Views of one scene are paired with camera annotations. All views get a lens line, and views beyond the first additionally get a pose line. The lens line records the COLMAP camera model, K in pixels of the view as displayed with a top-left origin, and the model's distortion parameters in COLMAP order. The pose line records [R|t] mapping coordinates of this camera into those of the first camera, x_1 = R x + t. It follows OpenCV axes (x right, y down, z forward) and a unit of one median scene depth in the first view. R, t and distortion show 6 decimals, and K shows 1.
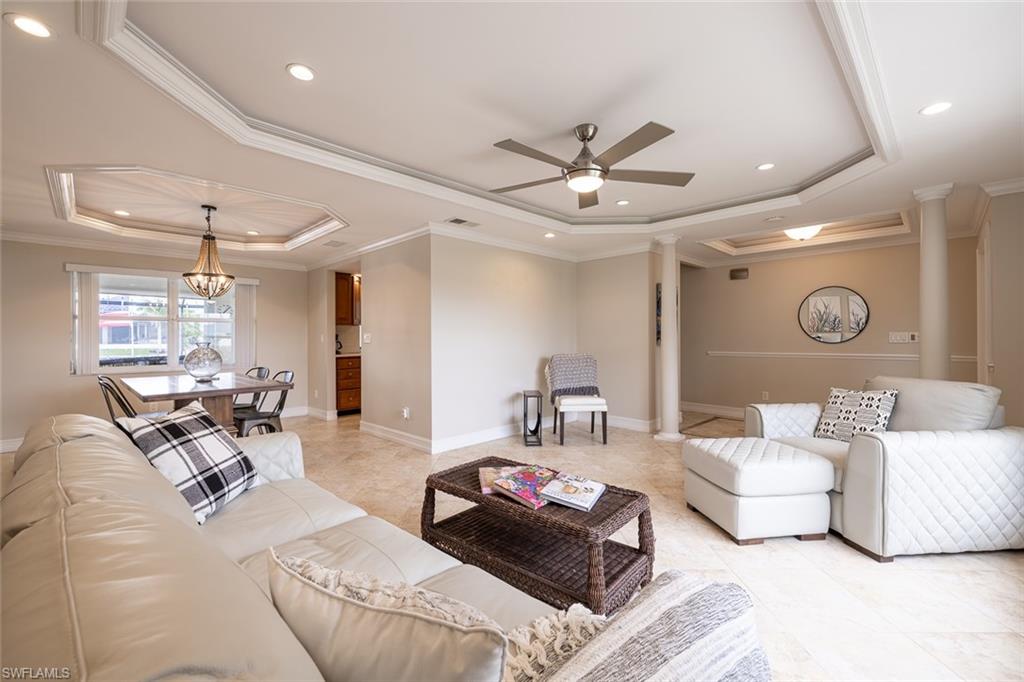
lens RADIAL K [[429.5, 0, 512.7], [0, 429.5, 337.7], [0, 0, 1]] dist [0.001664, 0.000271]
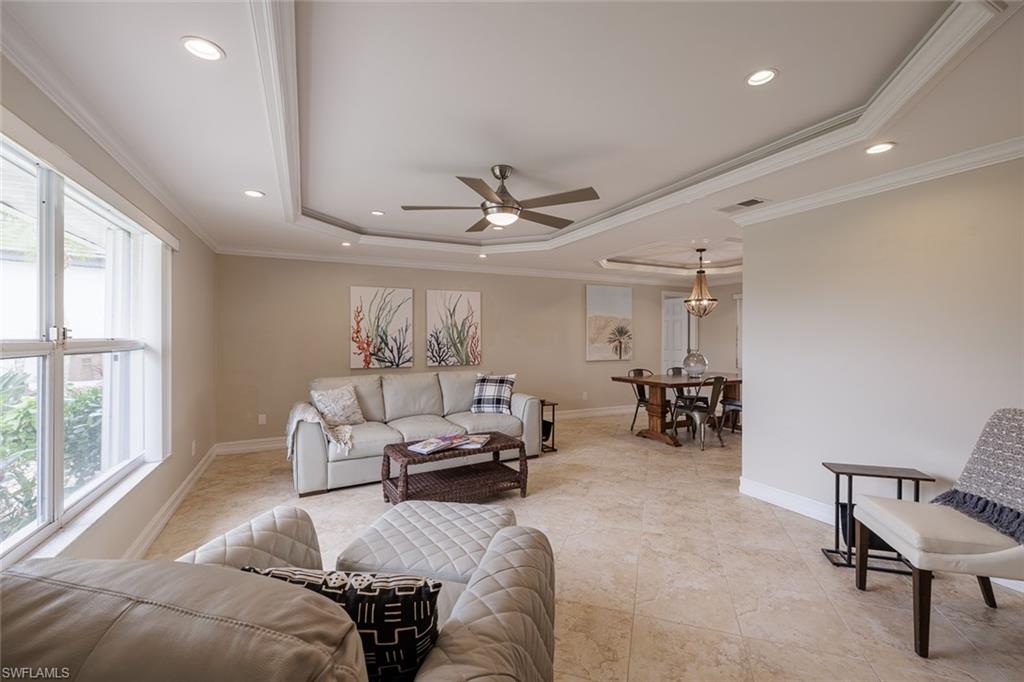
lens RADIAL K [[429.5, 0, 512.7], [0, 429.5, 337.7], [0, 0, 1]] dist [0.001664, 0.000271]
pose [[-0.321669, 0.007267, -0.946824, 0.769279], [0.002524, 0.999974, 0.006818, -0.037455], [0.946849, -0.000197, -0.321679, 0.879097]]
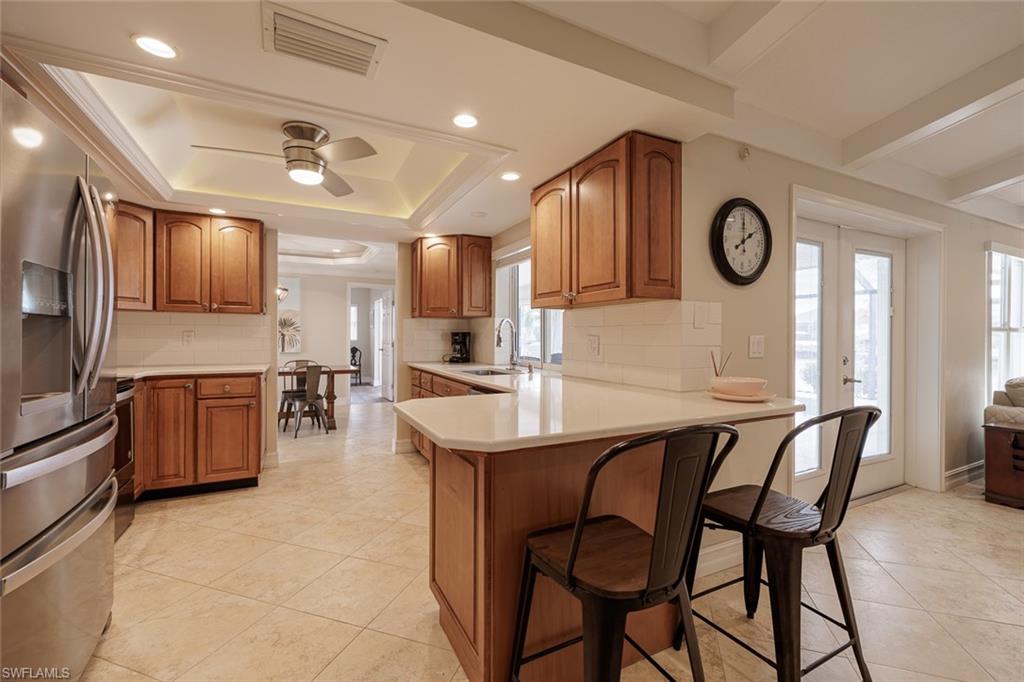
lens RADIAL K [[429.5, 0, 512.7], [0, 429.5, 337.7], [0, 0, 1]] dist [0.001664, 0.000271]
pose [[-0.311862, 0.004457, -0.950117, 0.303451], [0.000612, 0.999990, 0.004490, -0.000571], [0.950127, 0.000819, -0.311862, 2.118159]]
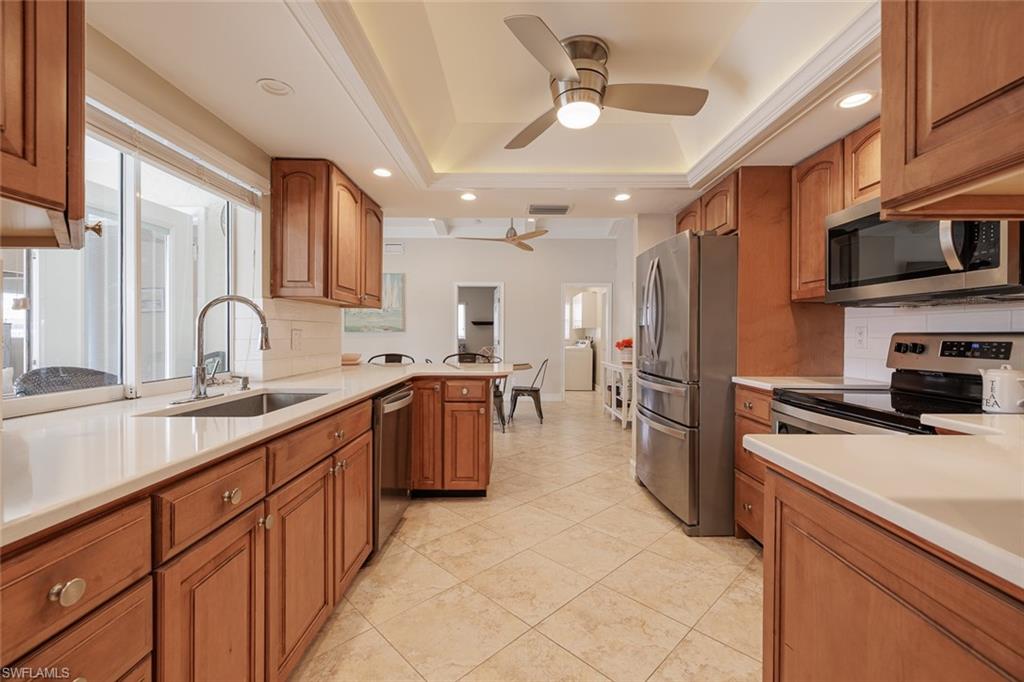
lens RADIAL K [[429.5, 0, 512.7], [0, 429.5, 337.7], [0, 0, 1]] dist [0.001664, 0.000271]
pose [[0.710138, 0.001280, 0.704062, -0.579413], [-0.010176, 0.999913, 0.008447, 0.001891], [-0.703989, -0.013163, 0.710088, 1.351913]]
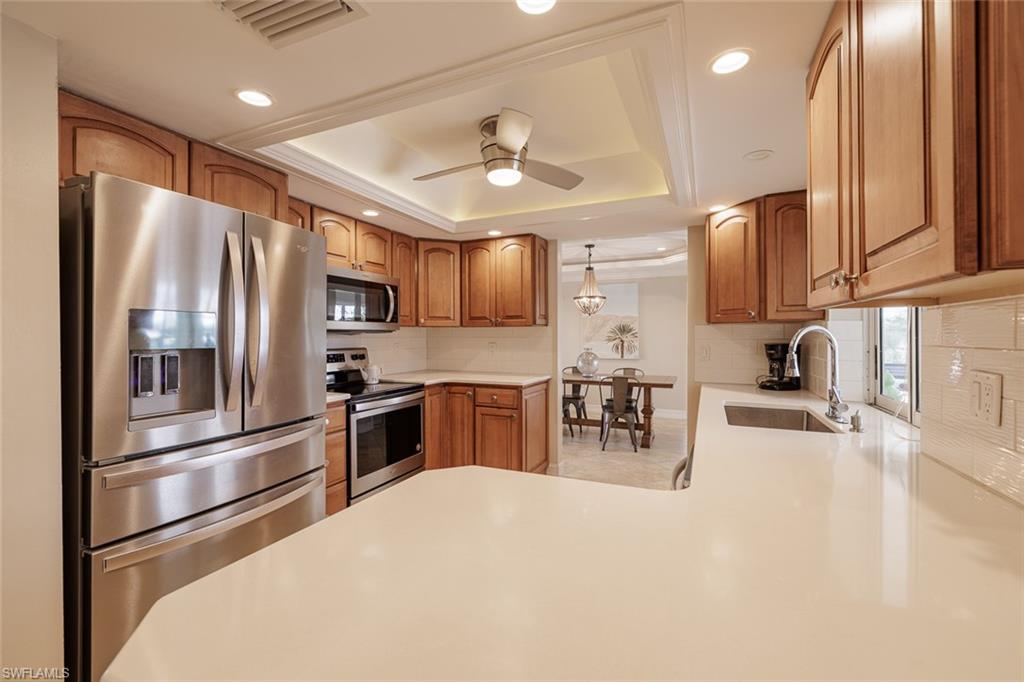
lens RADIAL K [[429.5, 0, 512.7], [0, 429.5, 337.7], [0, 0, 1]] dist [0.001664, 0.000271]
pose [[-0.934358, 0.005962, -0.356286, -0.010723], [0.005890, 0.999982, 0.001287, -0.023008], [0.356288, -0.000896, -0.934376, 2.166196]]
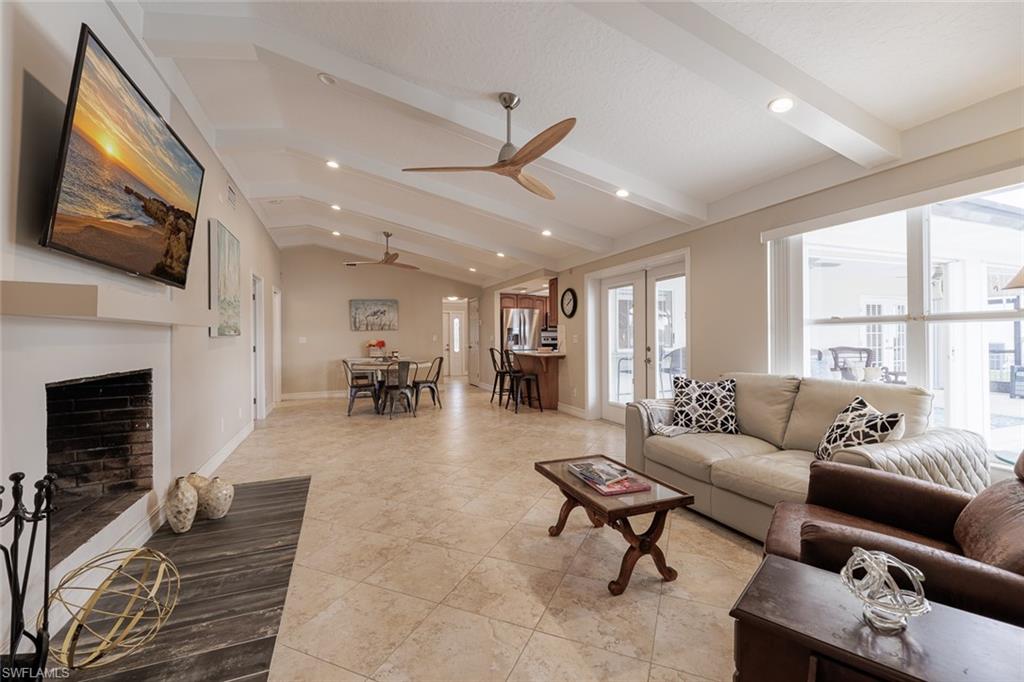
lens RADIAL K [[429.5, 0, 512.7], [0, 429.5, 337.7], [0, 0, 1]] dist [0.001664, 0.000271]
pose [[-0.920105, 0.008991, 0.391569, -0.747912], [0.007483, 0.999958, -0.005377, 0.013777], [-0.391601, -0.002017, -0.920133, 3.782840]]
